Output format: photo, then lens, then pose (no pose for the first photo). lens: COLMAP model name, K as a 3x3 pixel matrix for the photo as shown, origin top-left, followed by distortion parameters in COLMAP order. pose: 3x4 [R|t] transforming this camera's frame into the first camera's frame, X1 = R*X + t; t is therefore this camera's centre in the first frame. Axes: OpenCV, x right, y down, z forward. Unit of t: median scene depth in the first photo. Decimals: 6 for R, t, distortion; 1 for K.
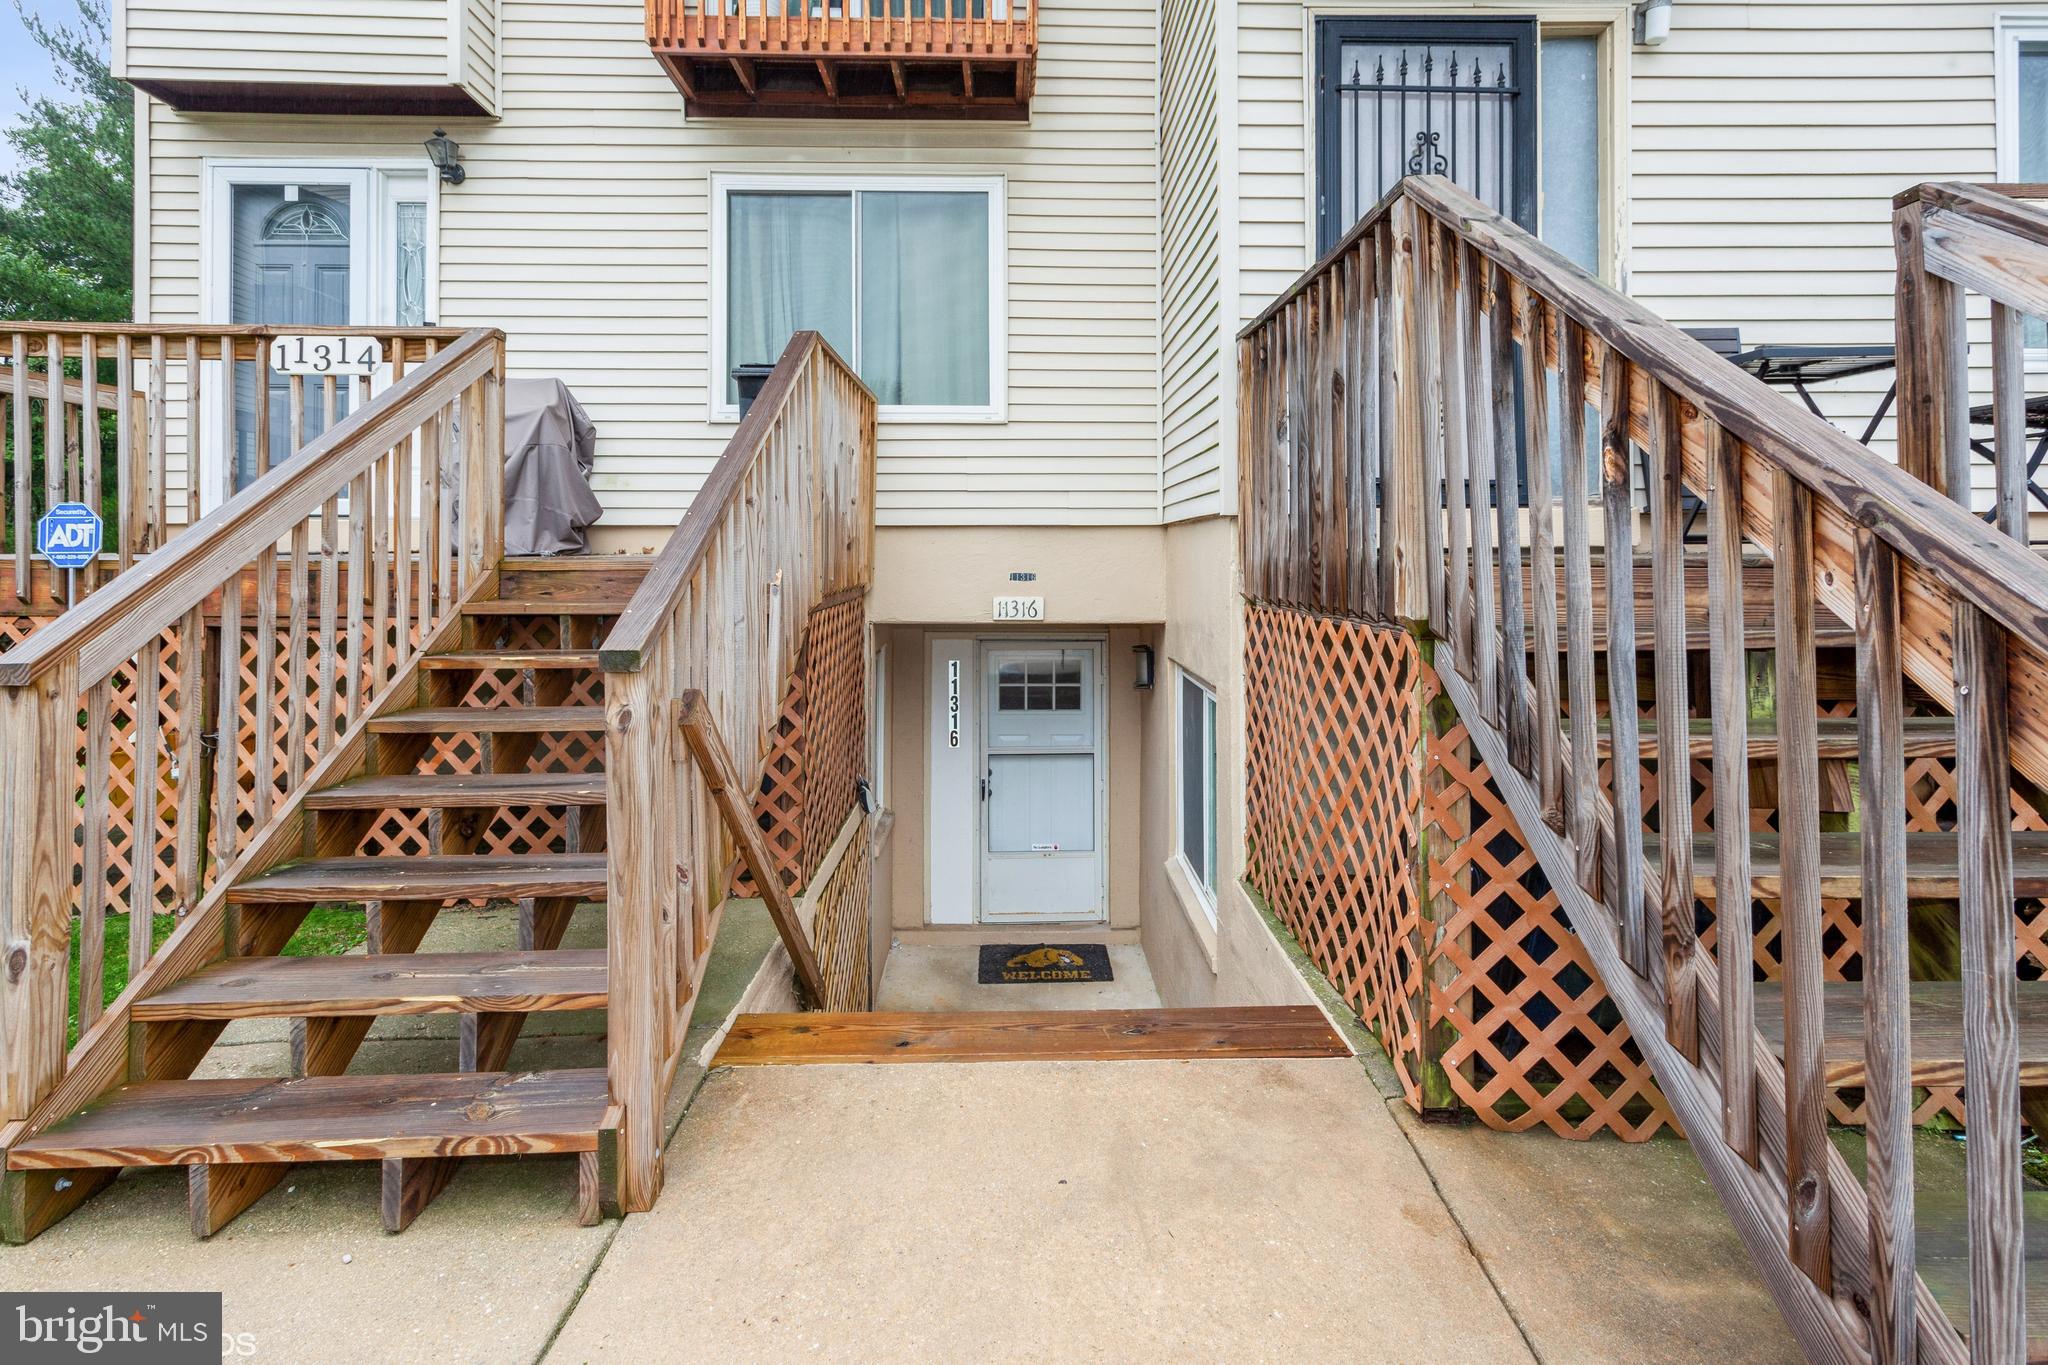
lens RADIAL K [[978.6, 0, 1036.4], [0, 978.6, 758.6], [0, 0, 1]] dist [0.001586, 0.001574]
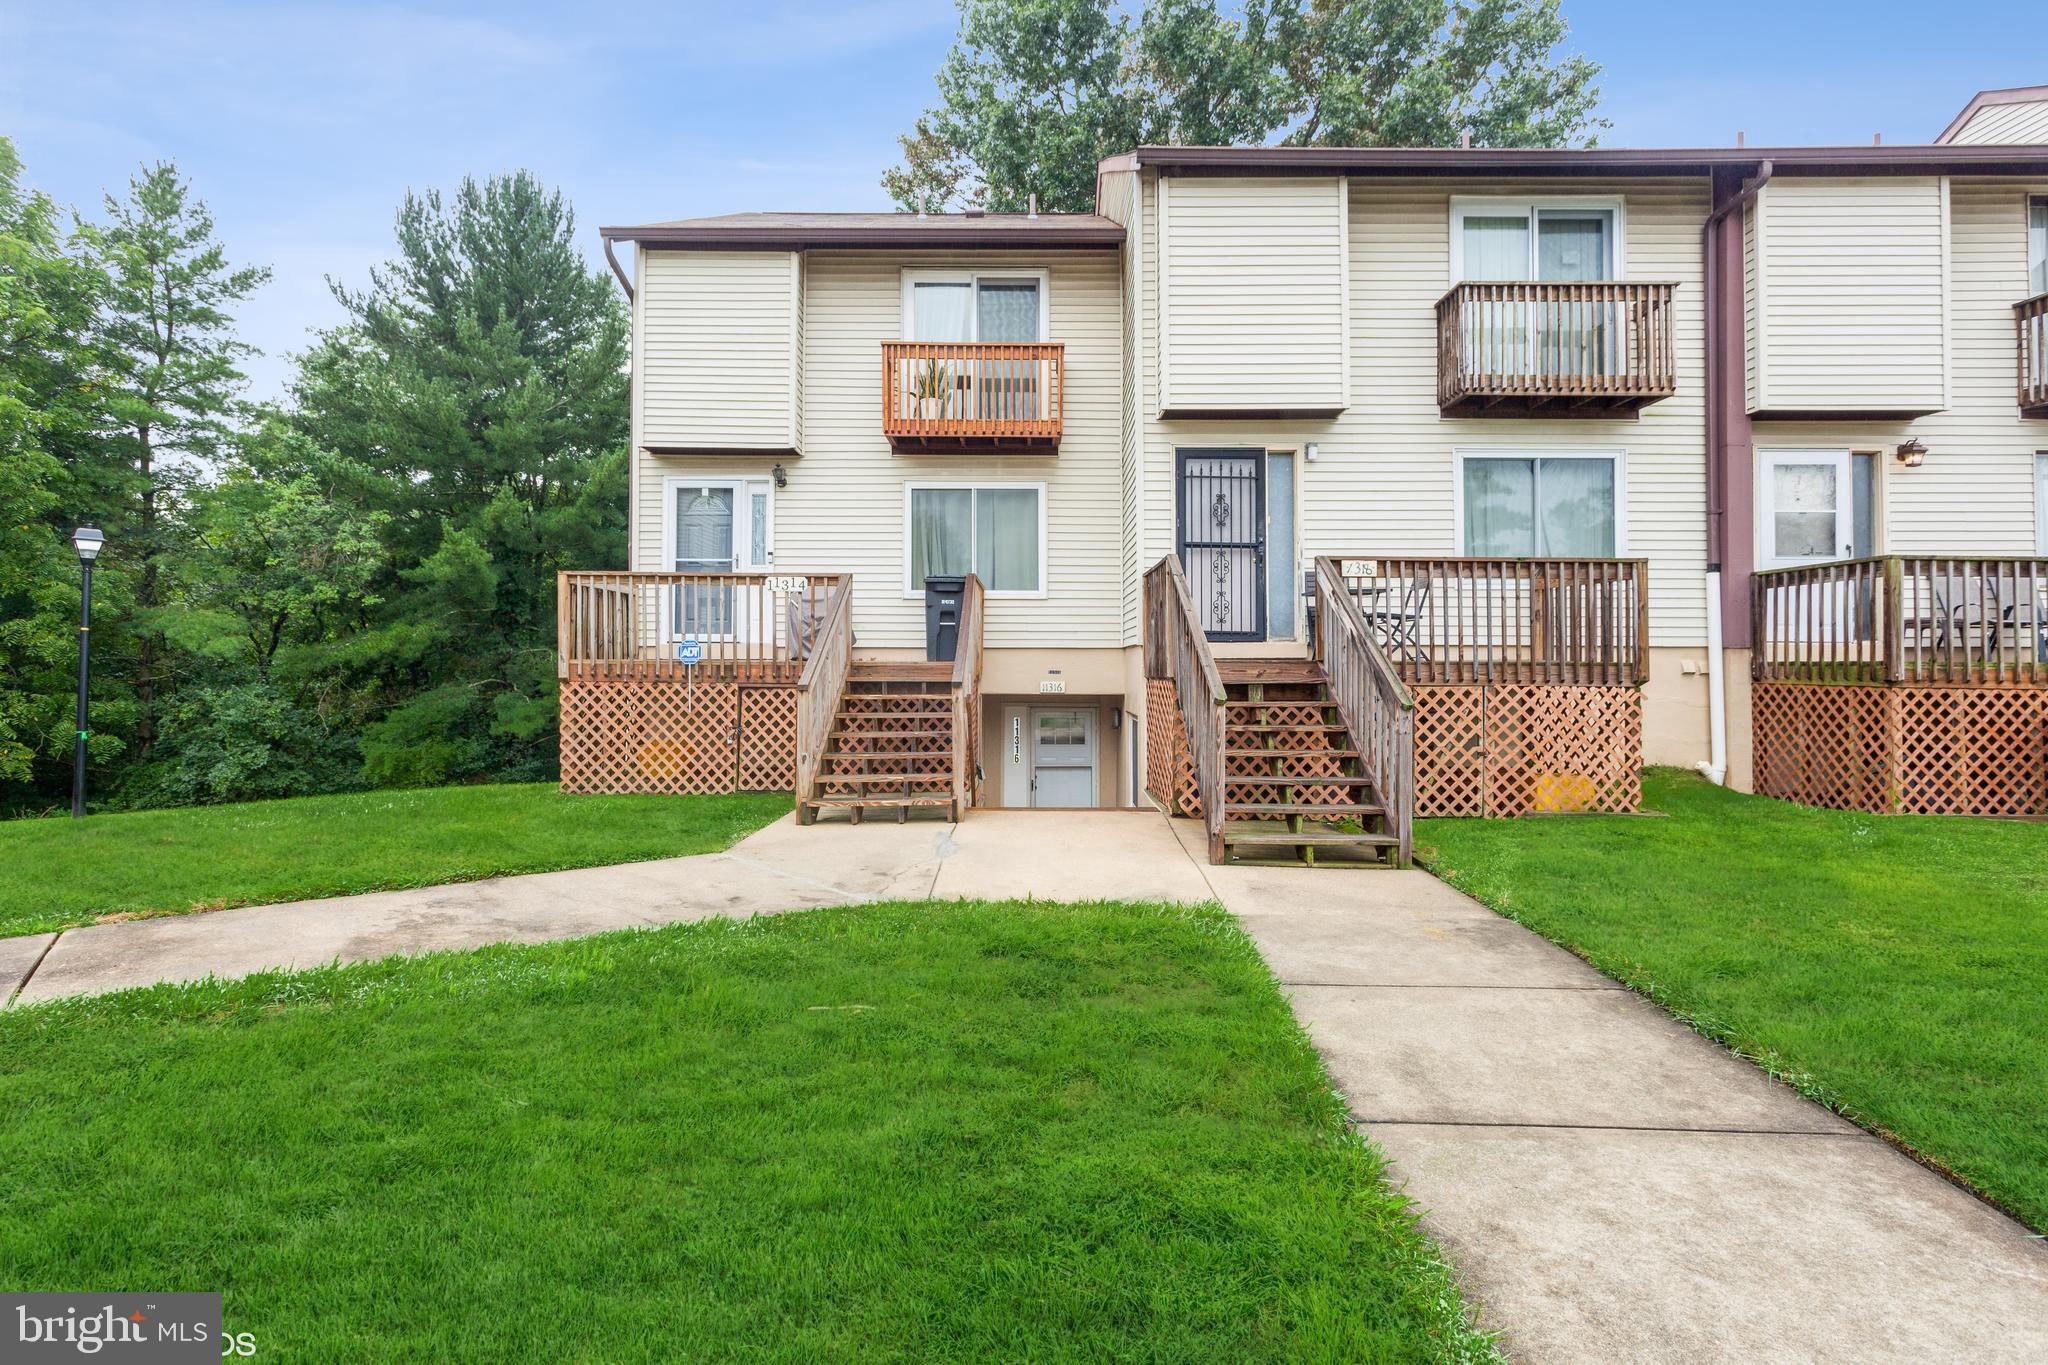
lens RADIAL K [[978.6, 0, 1022.6], [0, 978.6, 668.7], [0, 0, 1]] dist [0.001586, 0.001574]
pose [[0.999334, 0.003268, -0.036352, -0.006756], [-0.010594, 0.979078, -0.203211, 0.224976], [0.034928, 0.203460, 0.978460, -1.011045]]
